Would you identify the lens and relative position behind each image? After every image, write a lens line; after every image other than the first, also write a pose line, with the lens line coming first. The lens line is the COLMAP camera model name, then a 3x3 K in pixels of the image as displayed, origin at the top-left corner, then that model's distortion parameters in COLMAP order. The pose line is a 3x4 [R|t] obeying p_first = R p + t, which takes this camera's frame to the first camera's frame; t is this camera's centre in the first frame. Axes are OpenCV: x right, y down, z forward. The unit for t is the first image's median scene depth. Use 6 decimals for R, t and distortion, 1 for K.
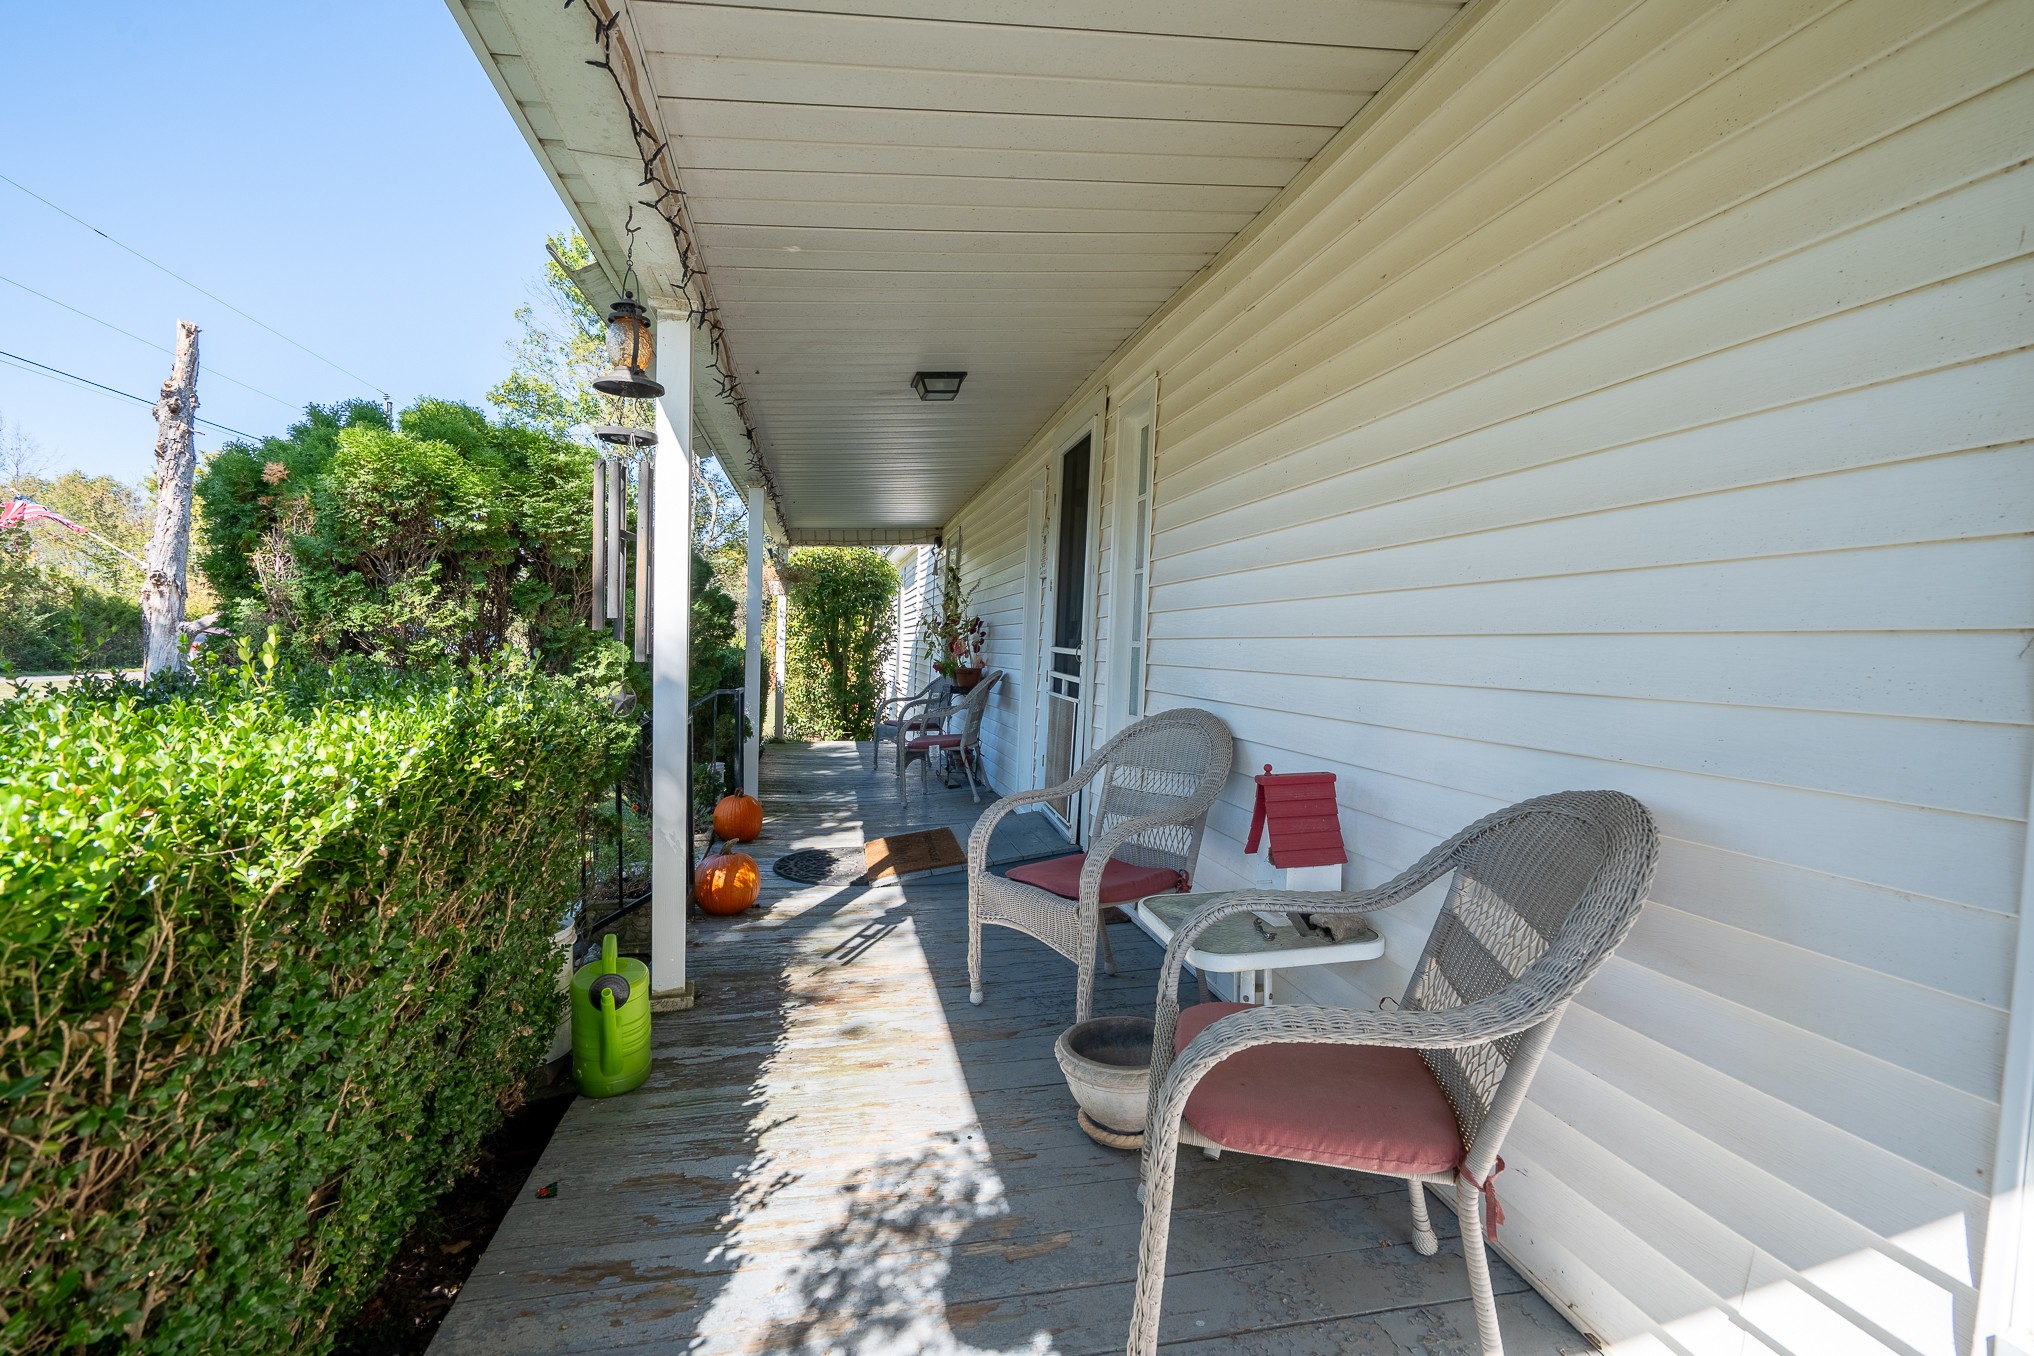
lens RADIAL K [[913.6, 0, 1017.0], [0, 913.6, 678.0], [0, 0, 1]] dist [0.000138, 0.000938]
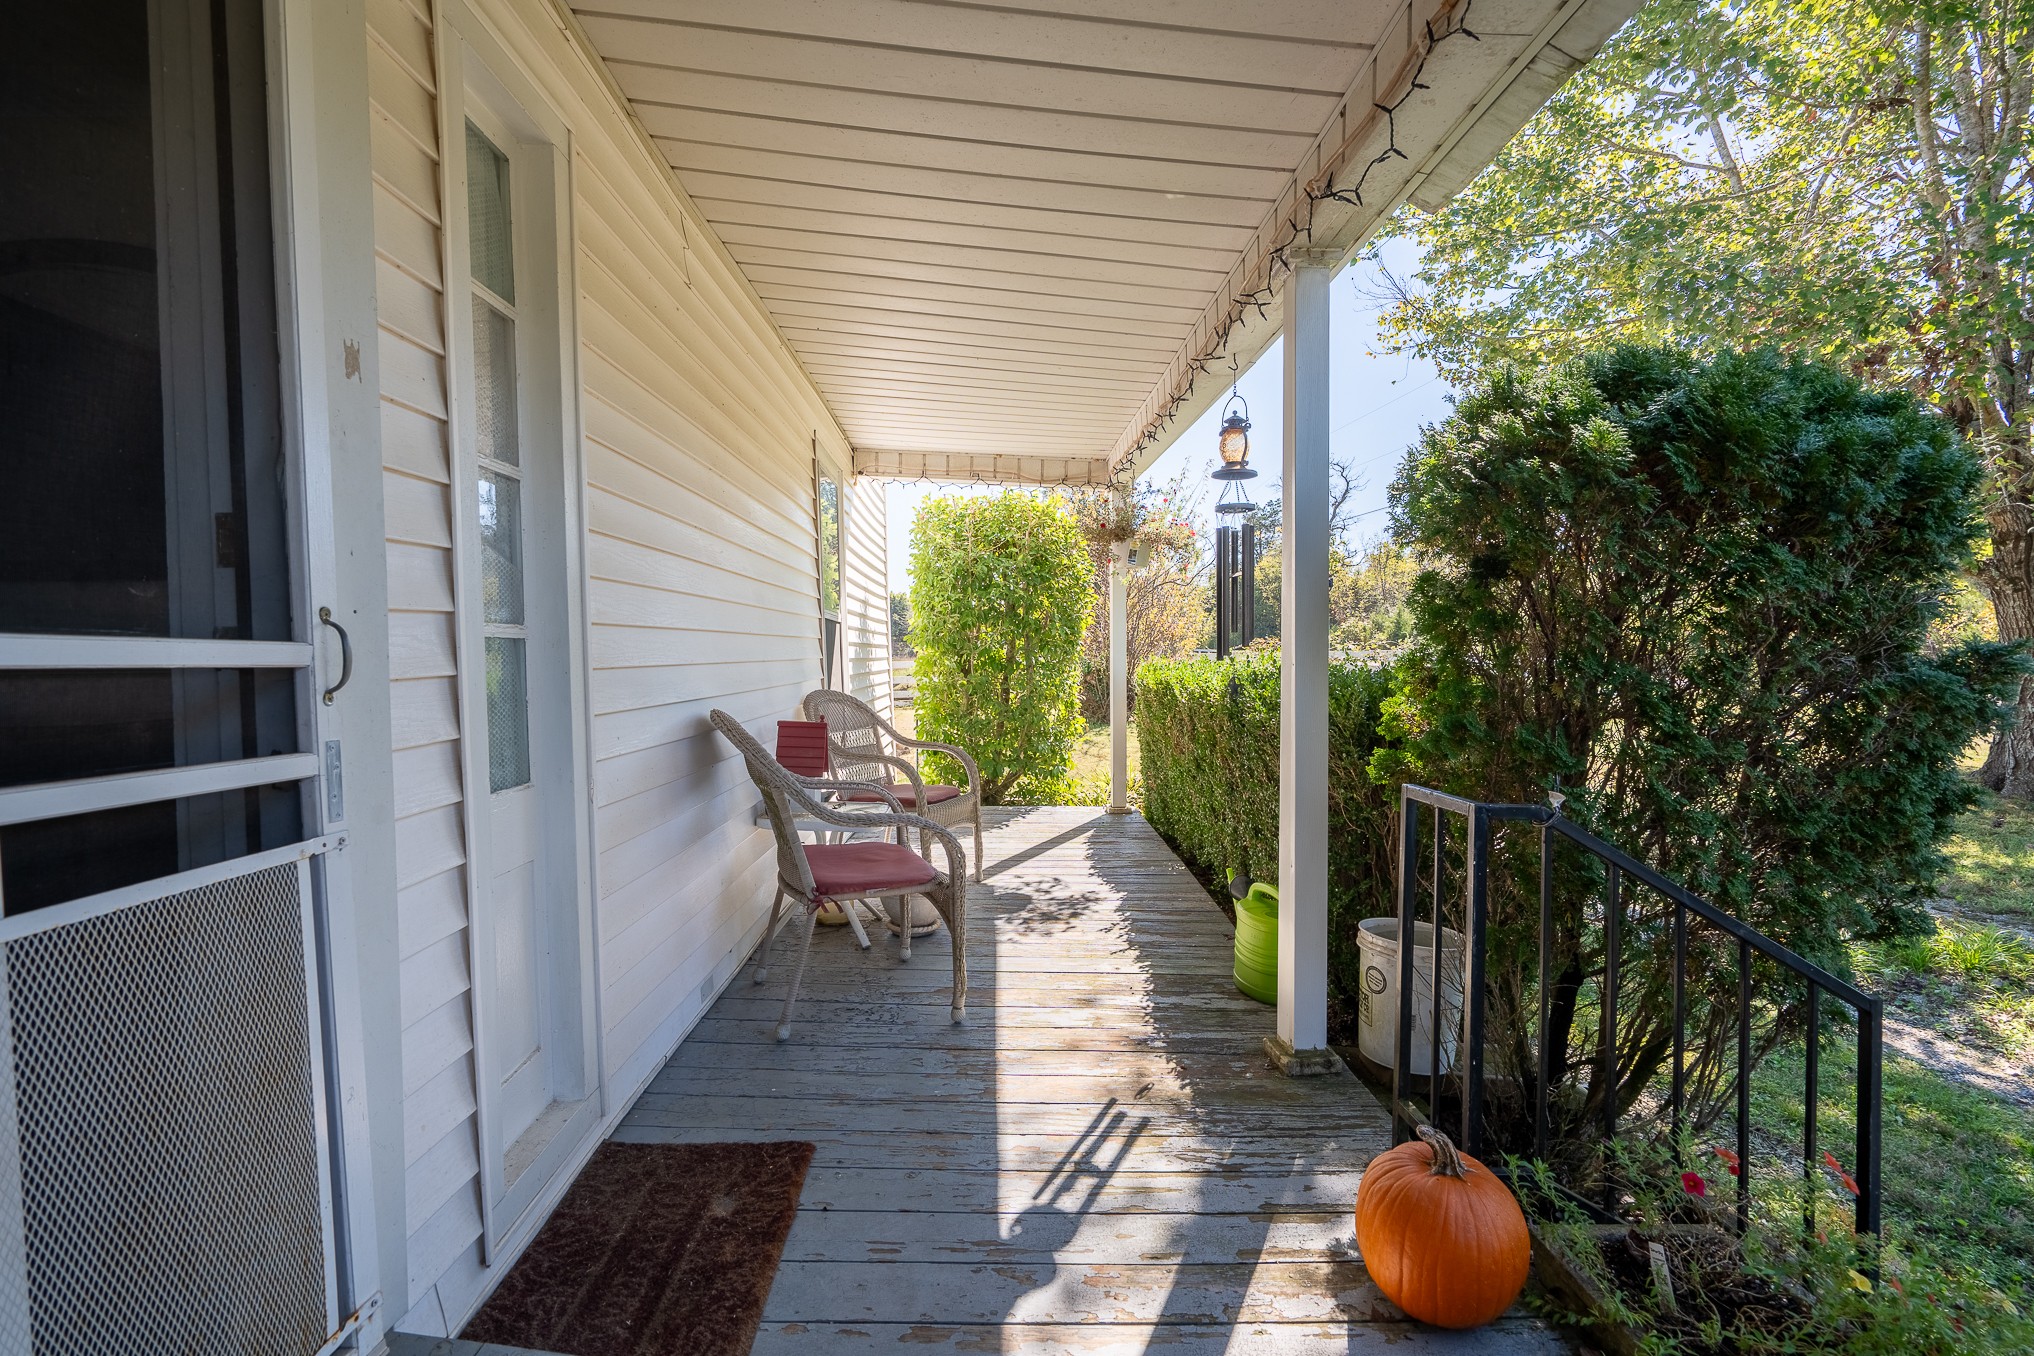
lens RADIAL K [[913.6, 0, 1017.0], [0, 913.6, 678.0], [0, 0, 1]] dist [0.000138, 0.000938]
pose [[-0.983860, -0.013023, 0.178464, -0.263804], [-0.002360, 0.998206, 0.059834, -0.057650], [-0.178923, 0.058447, -0.982125, 1.871921]]
